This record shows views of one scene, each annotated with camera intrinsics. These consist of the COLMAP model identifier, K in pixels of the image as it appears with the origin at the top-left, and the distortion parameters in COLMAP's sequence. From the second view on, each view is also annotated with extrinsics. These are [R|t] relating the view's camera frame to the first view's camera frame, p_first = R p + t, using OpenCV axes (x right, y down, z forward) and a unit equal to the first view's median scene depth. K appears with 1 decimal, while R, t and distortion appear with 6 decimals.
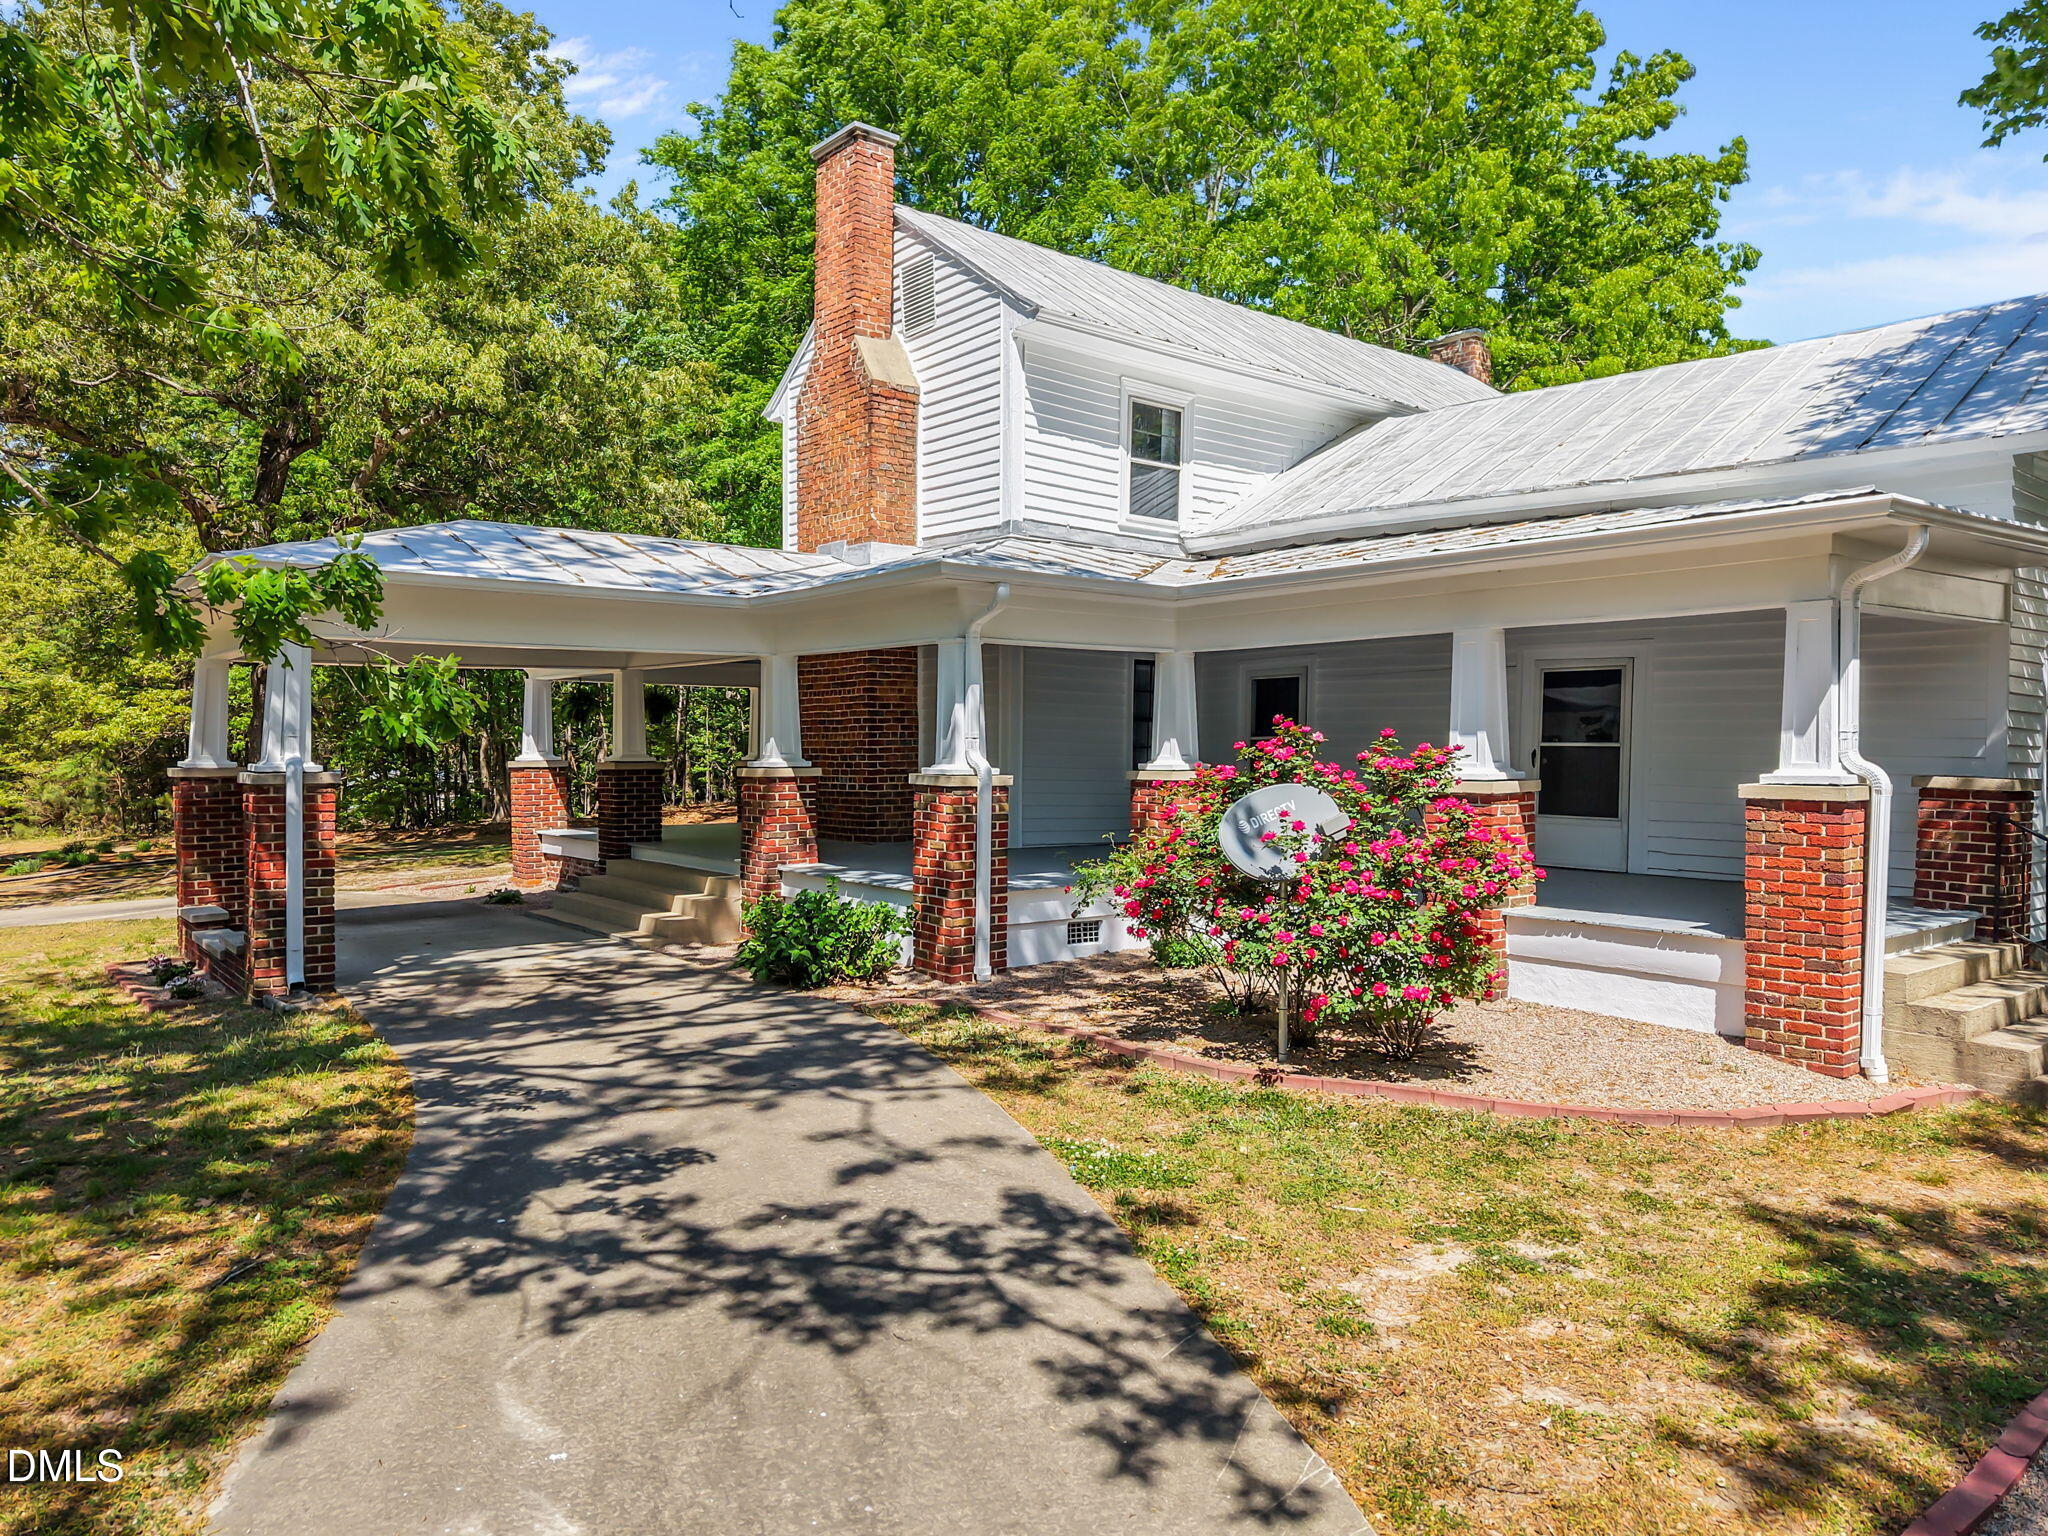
lens RADIAL K [[1286.9, 0, 1054.5], [0, 1286.9, 760.0], [0, 0, 1]] dist [0.046648, -0.059042]
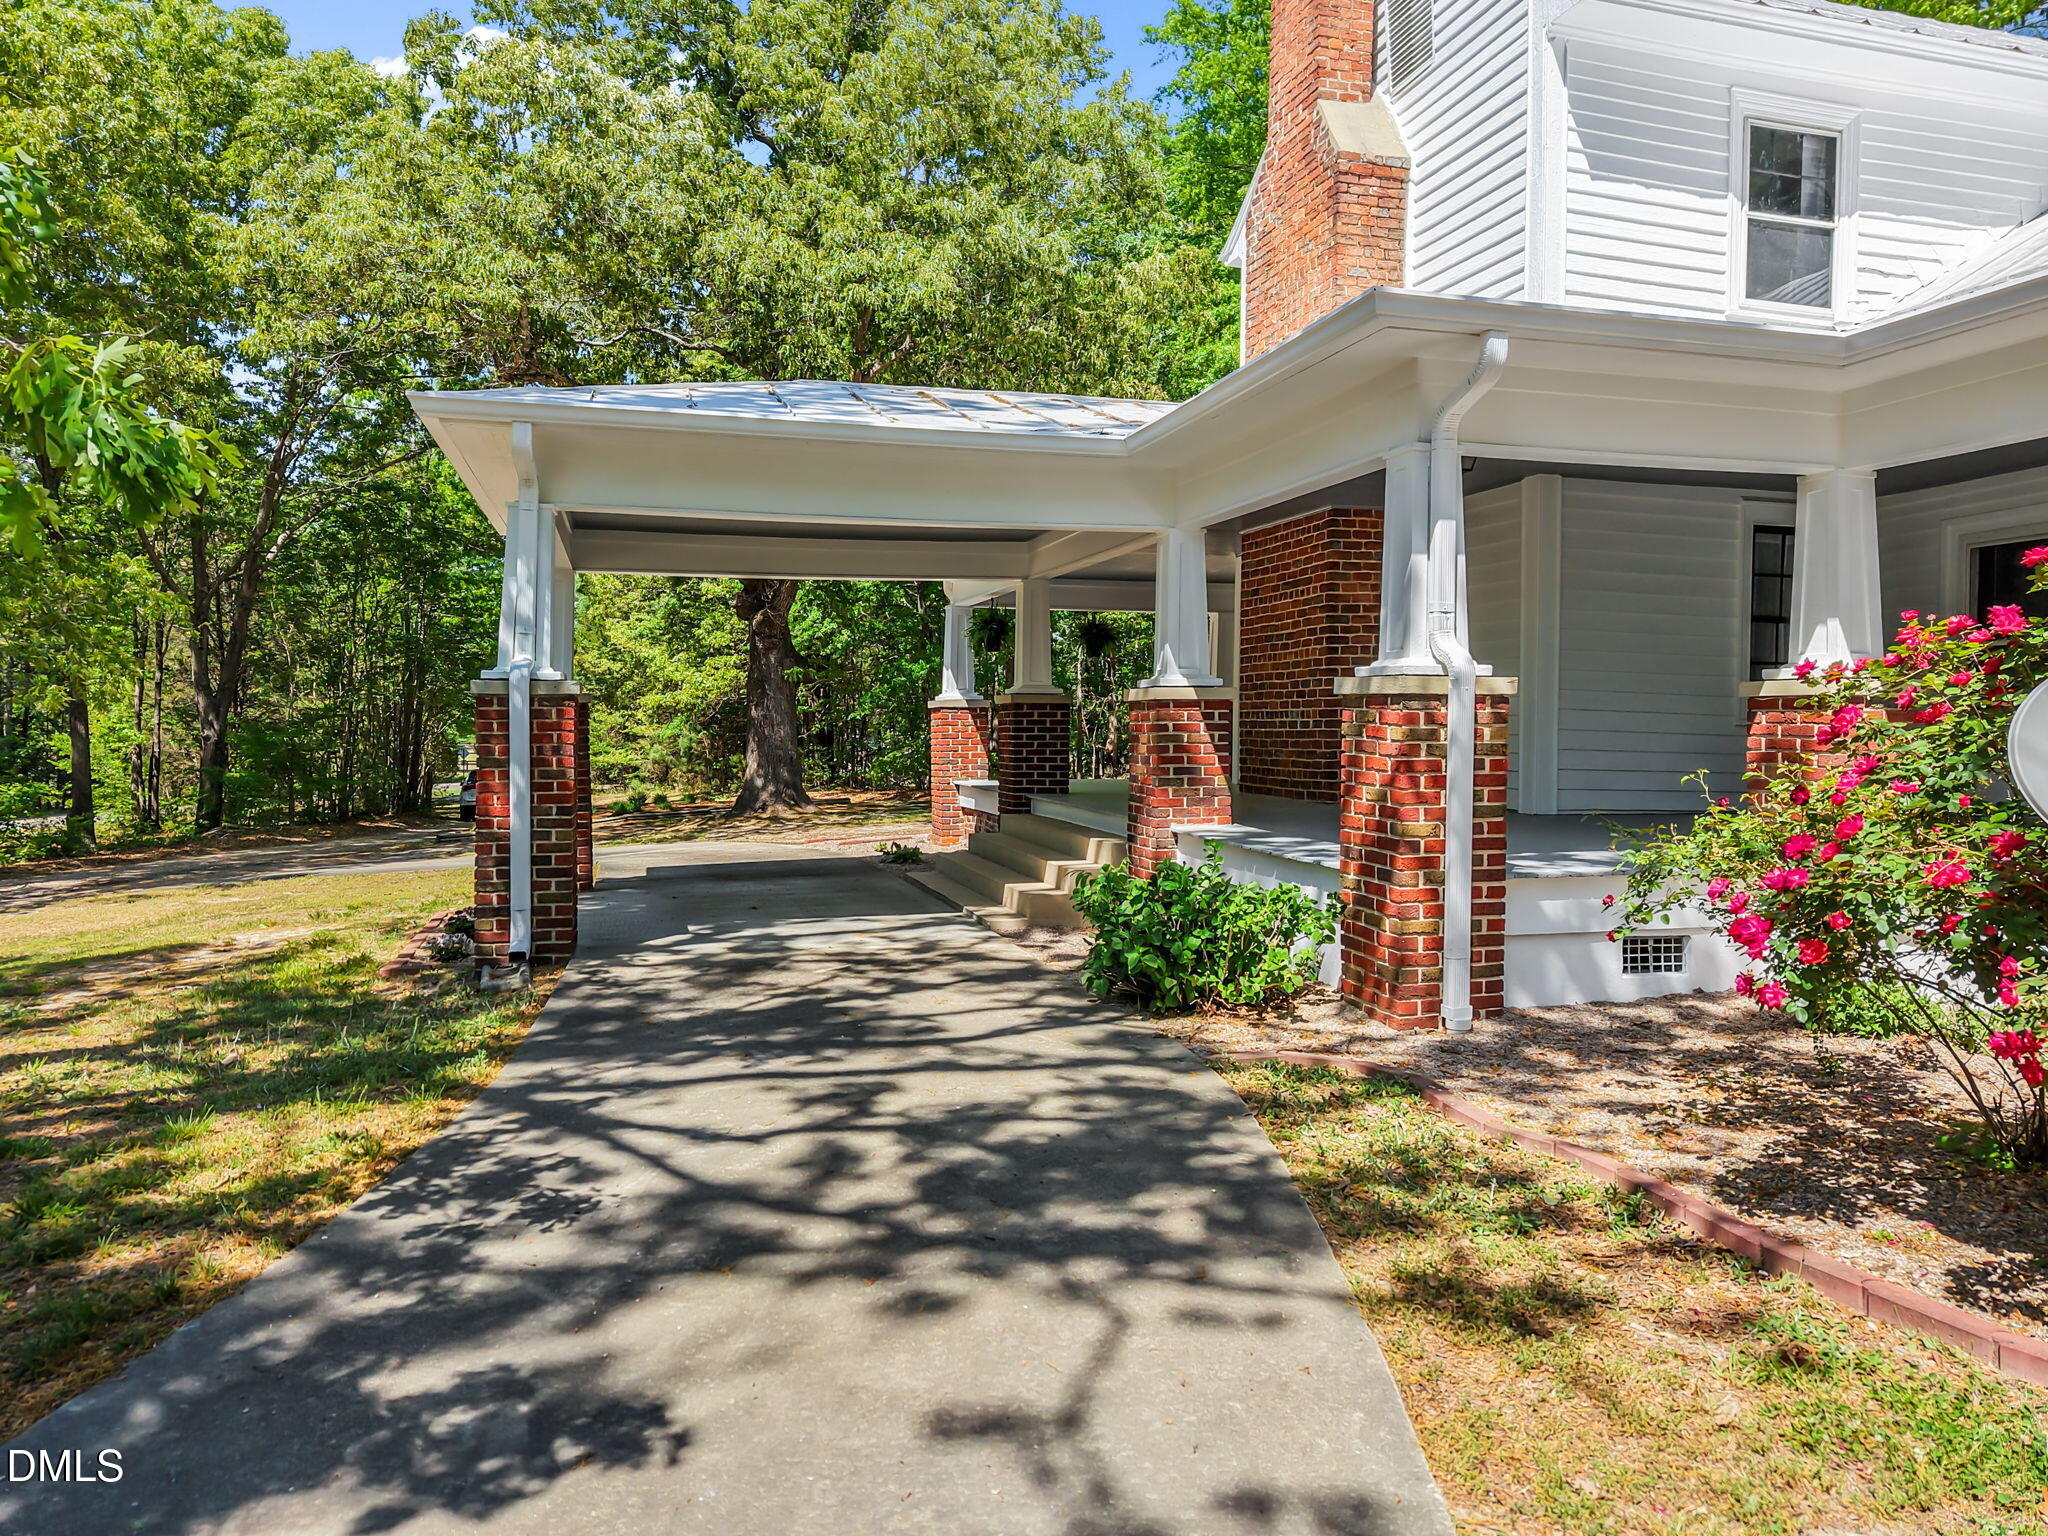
lens RADIAL K [[1286.9, 0, 1054.5], [0, 1286.9, 760.0], [0, 0, 1]] dist [0.046648, -0.059042]
pose [[0.913059, 0.009618, -0.407715, 0.014102], [-0.001851, 0.999809, 0.019440, 0.036106], [0.407824, -0.016996, 0.912902, 0.367852]]
